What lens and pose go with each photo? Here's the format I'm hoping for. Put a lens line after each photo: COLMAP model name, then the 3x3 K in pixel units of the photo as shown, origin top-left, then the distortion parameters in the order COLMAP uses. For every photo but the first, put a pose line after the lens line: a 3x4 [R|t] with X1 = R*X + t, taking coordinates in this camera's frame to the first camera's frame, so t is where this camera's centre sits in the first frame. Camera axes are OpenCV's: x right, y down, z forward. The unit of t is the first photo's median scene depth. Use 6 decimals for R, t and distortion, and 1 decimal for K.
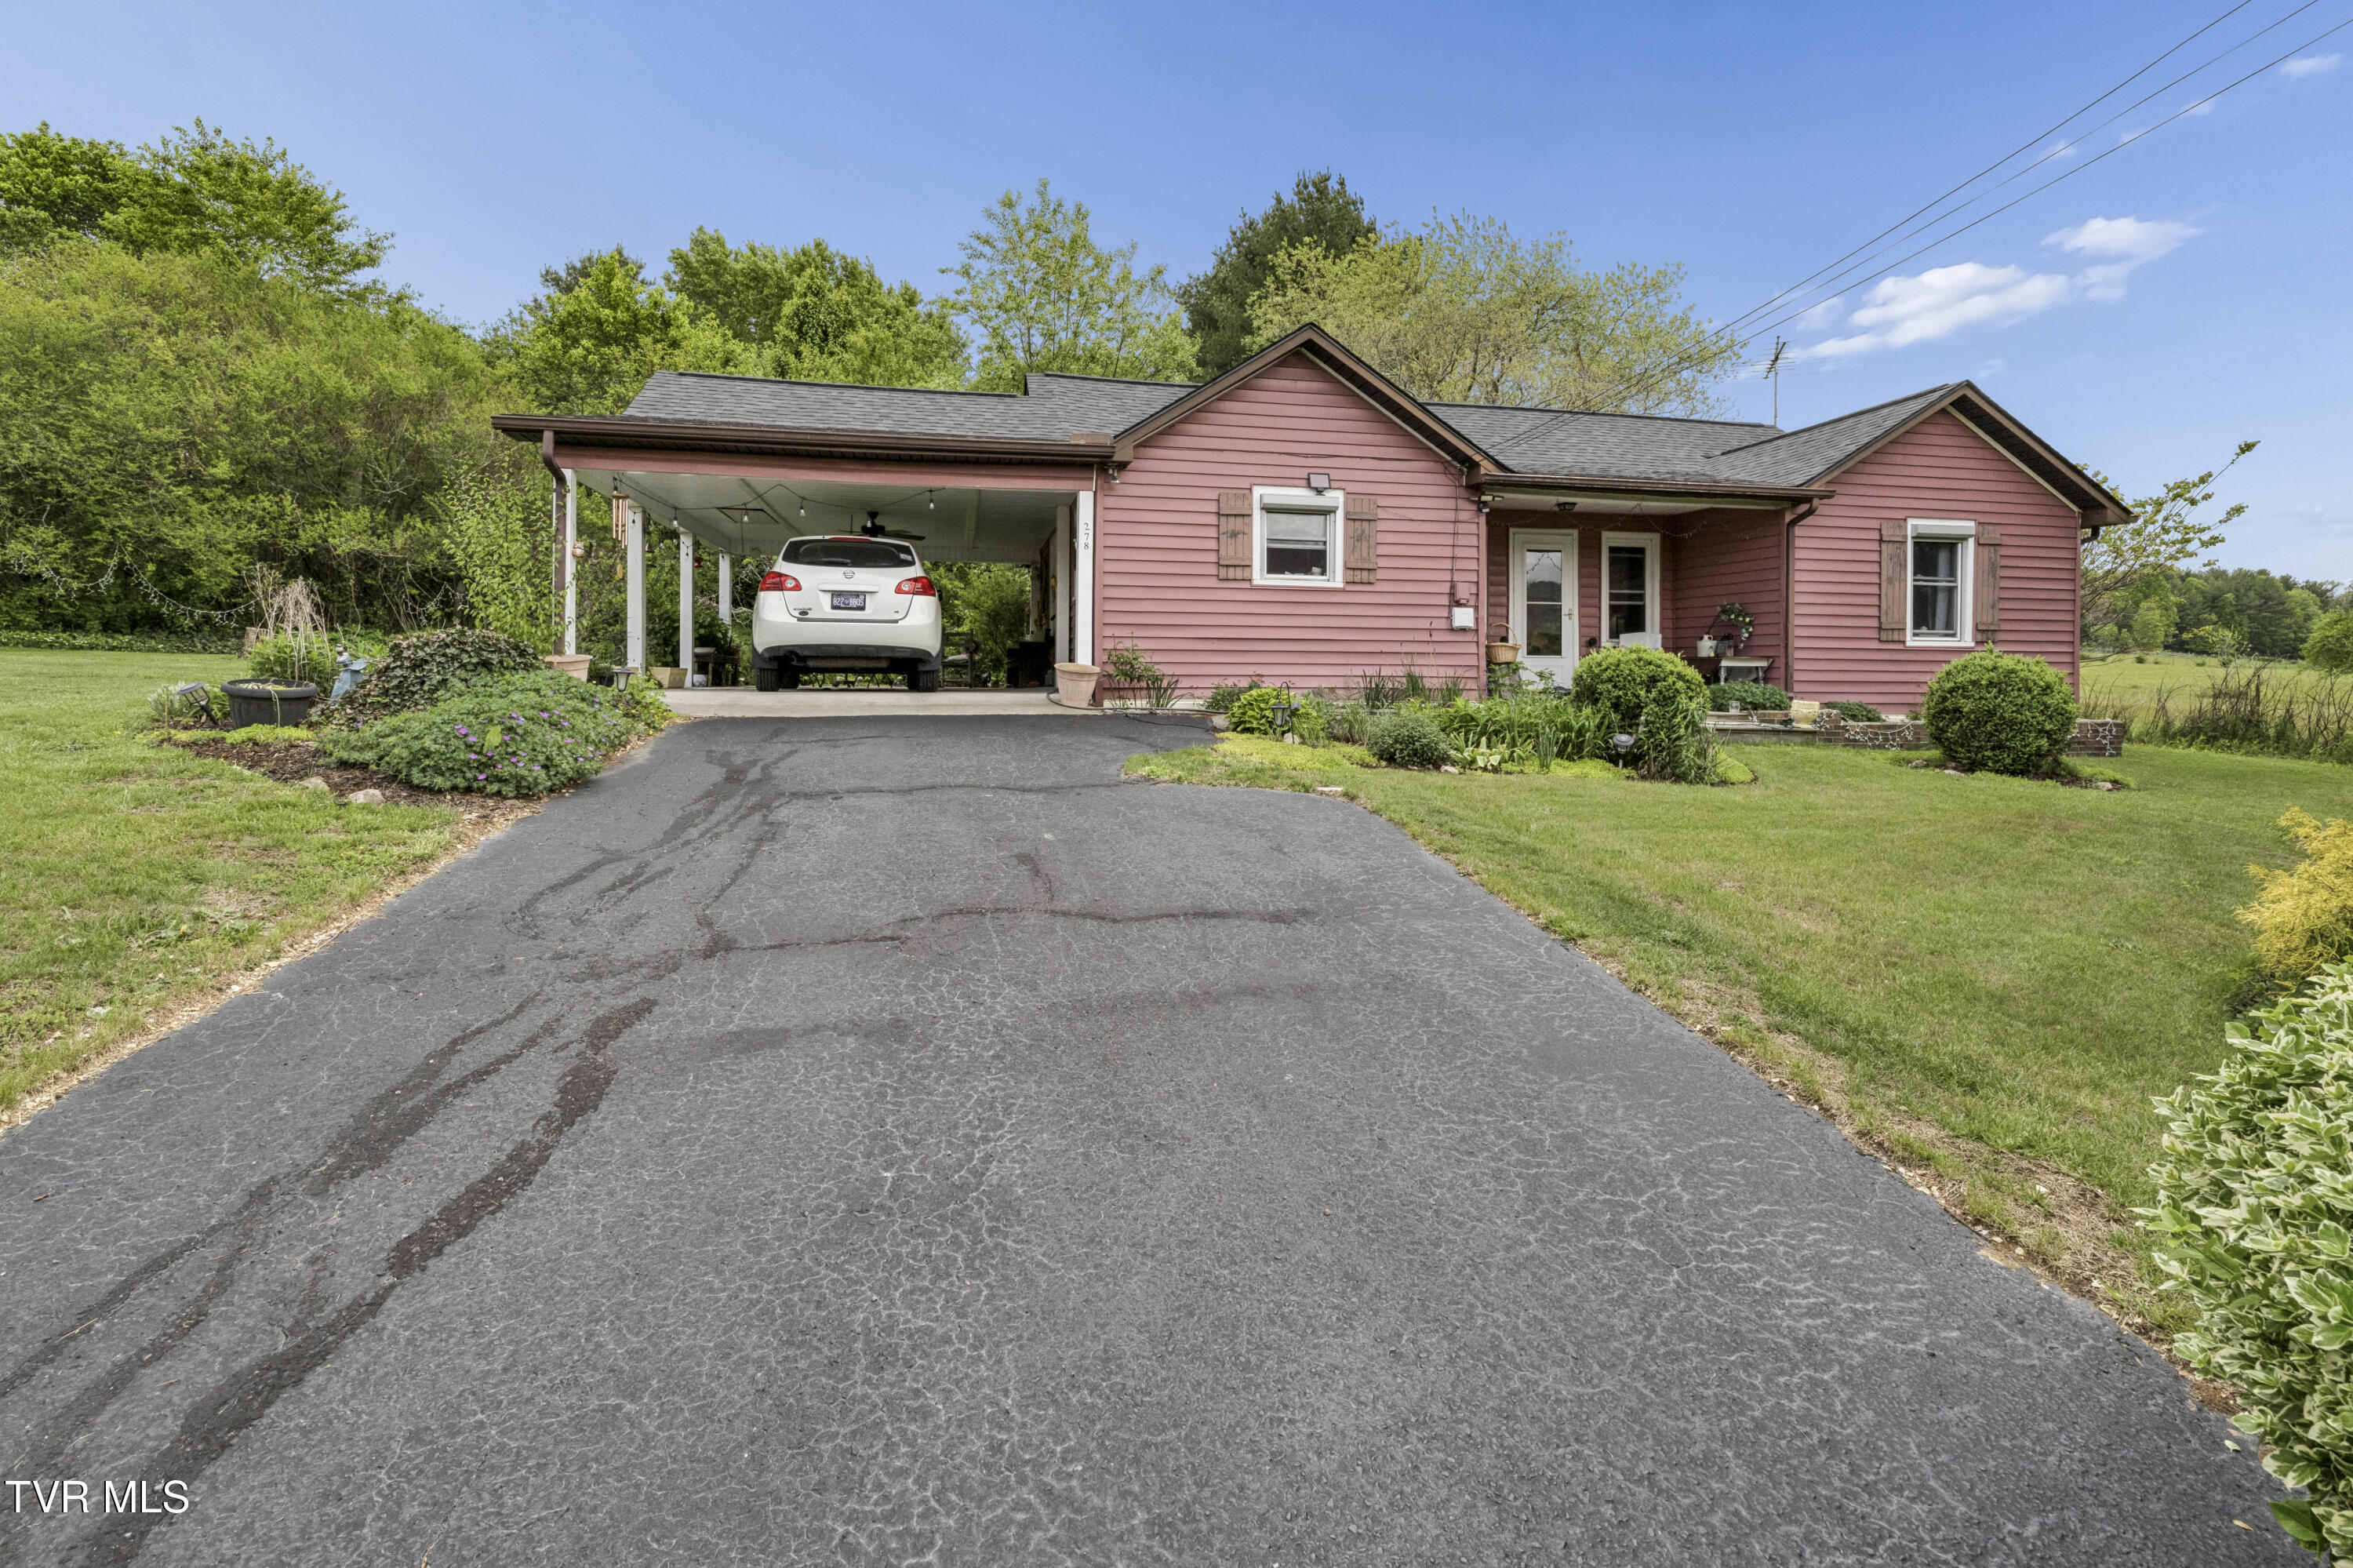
lens RADIAL K [[1054.3, 0, 1178.1], [0, 1054.3, 681.9], [0, 0, 1]] dist [-0.005819, -0.000210]
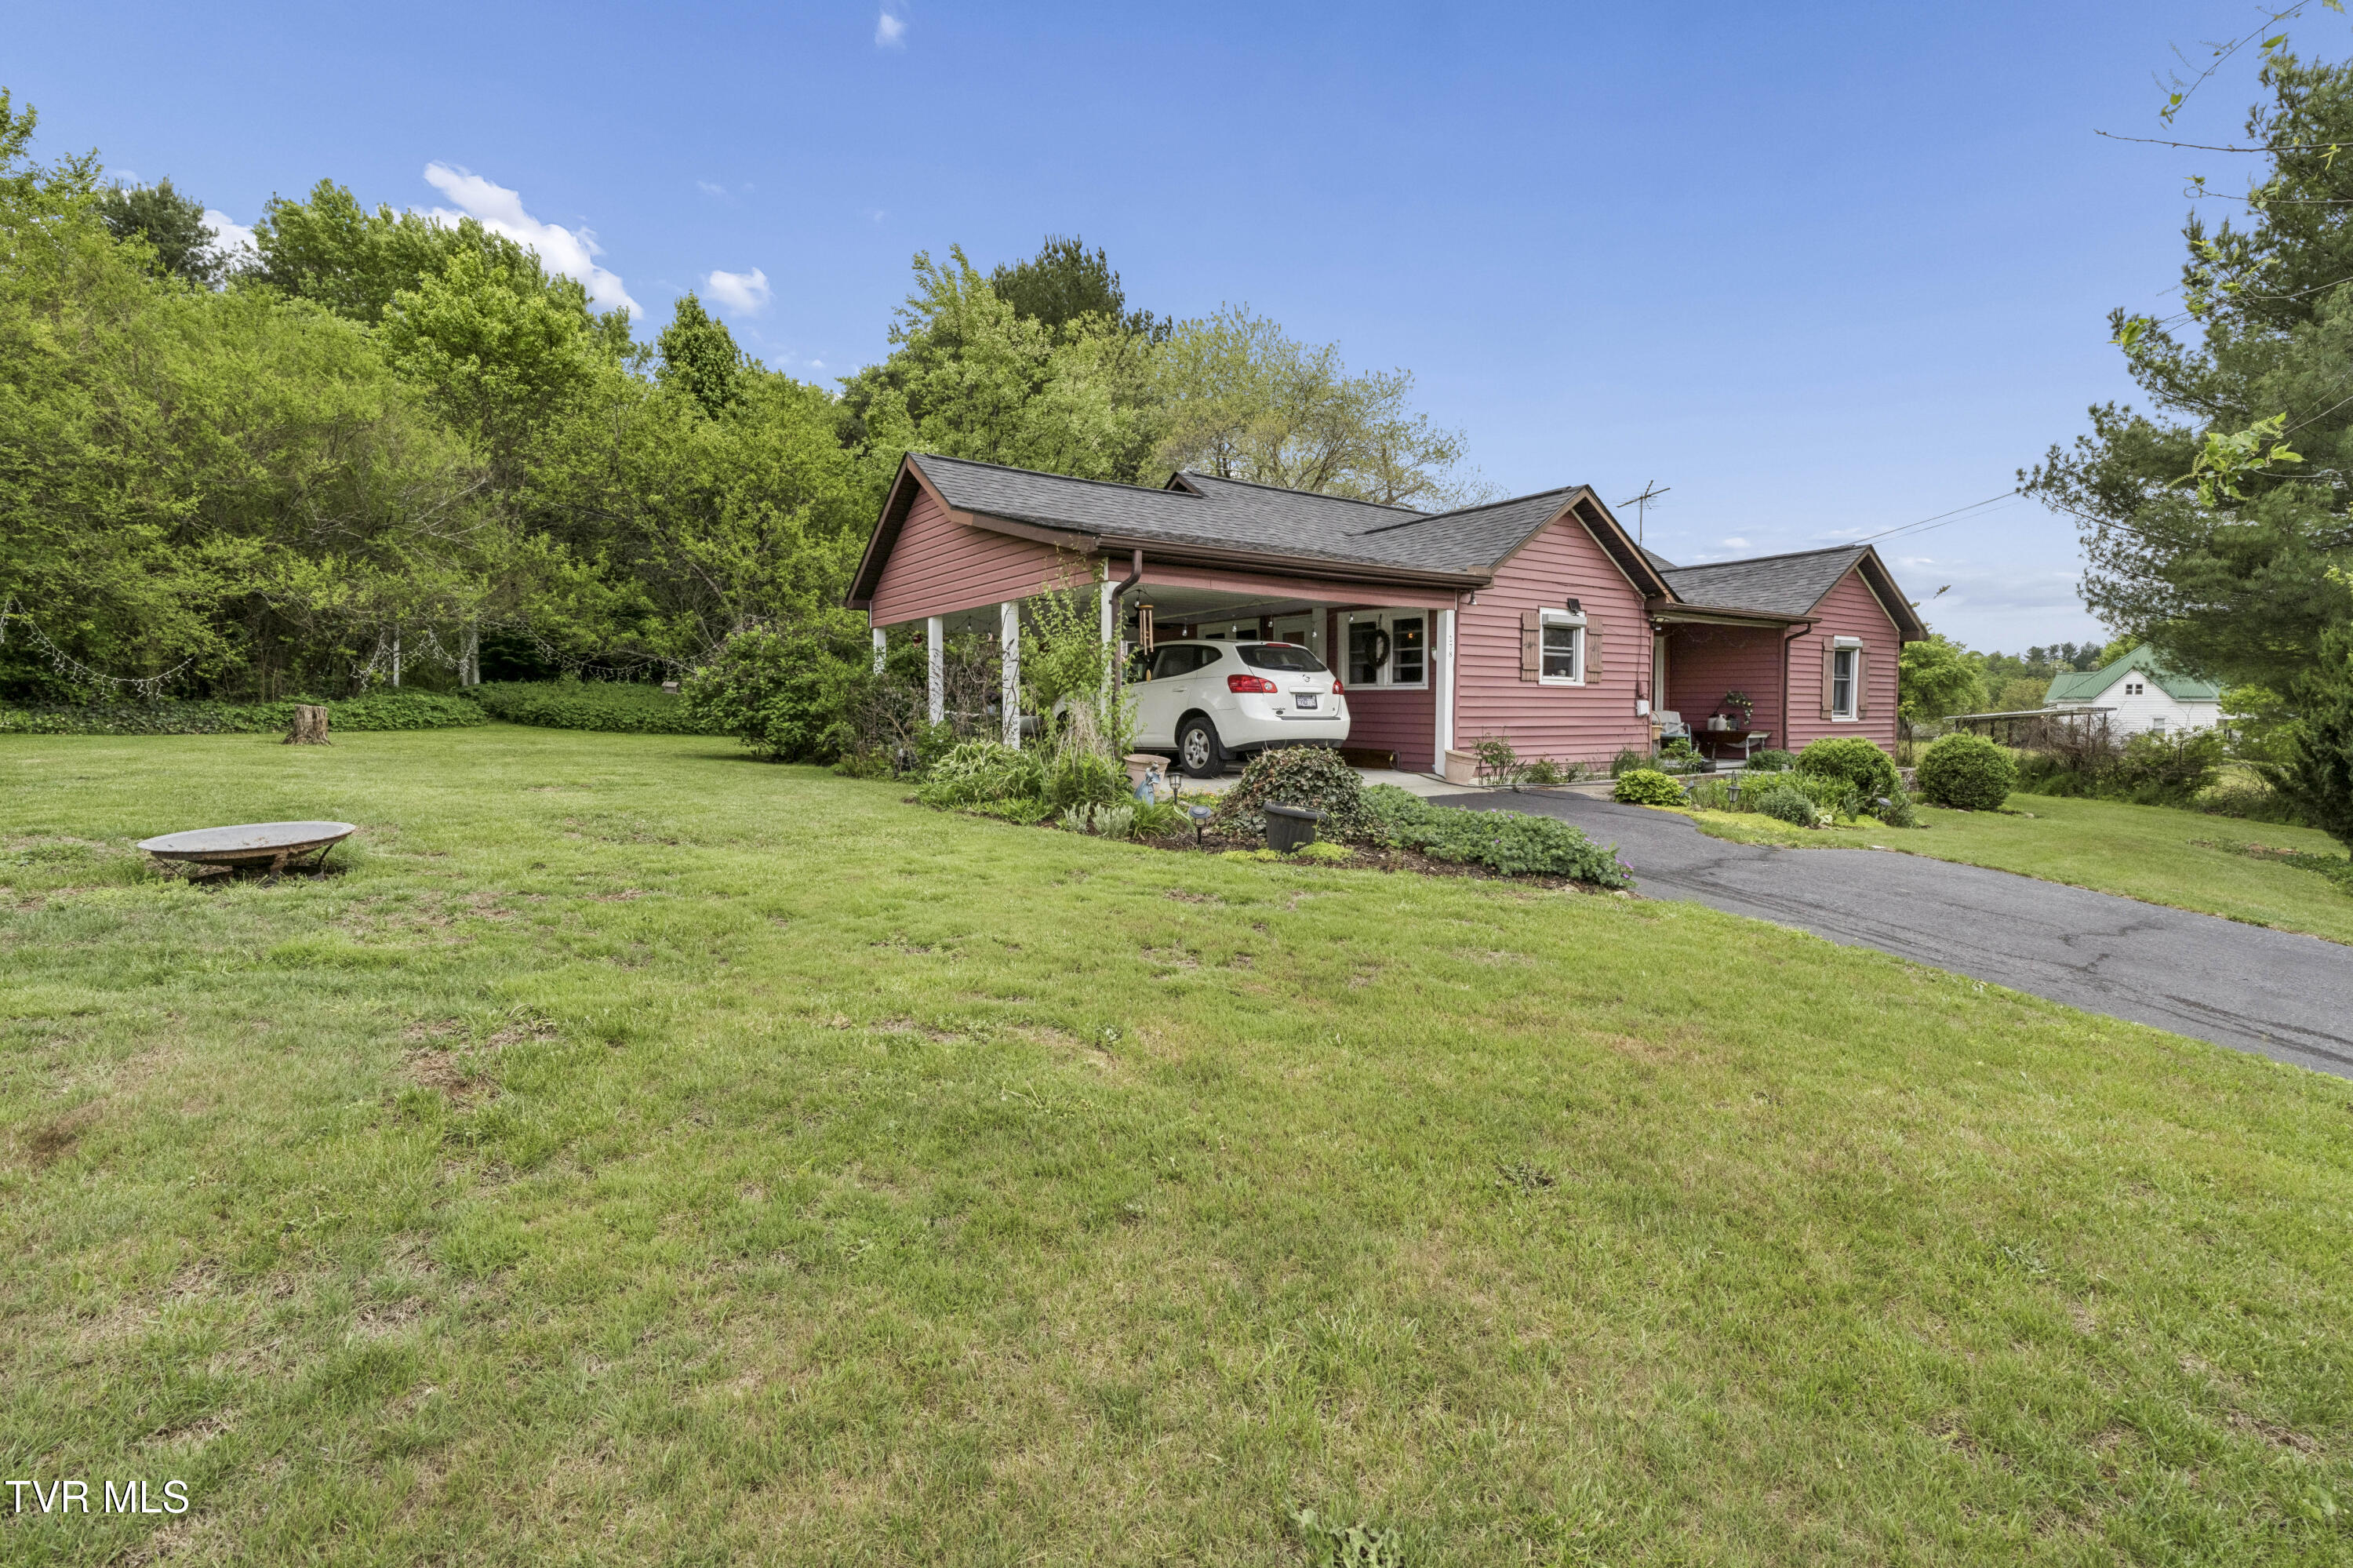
lens RADIAL K [[1049.9, 0, 1176.9], [0, 1049.9, 710.1], [0, 0, 1]] dist [-0.006860, 0.000166]
pose [[0.925882, -0.005182, 0.377778, -0.768828], [0.007092, 0.999968, -0.003664, -0.055602], [-0.377747, 0.006072, 0.925889, -0.015456]]
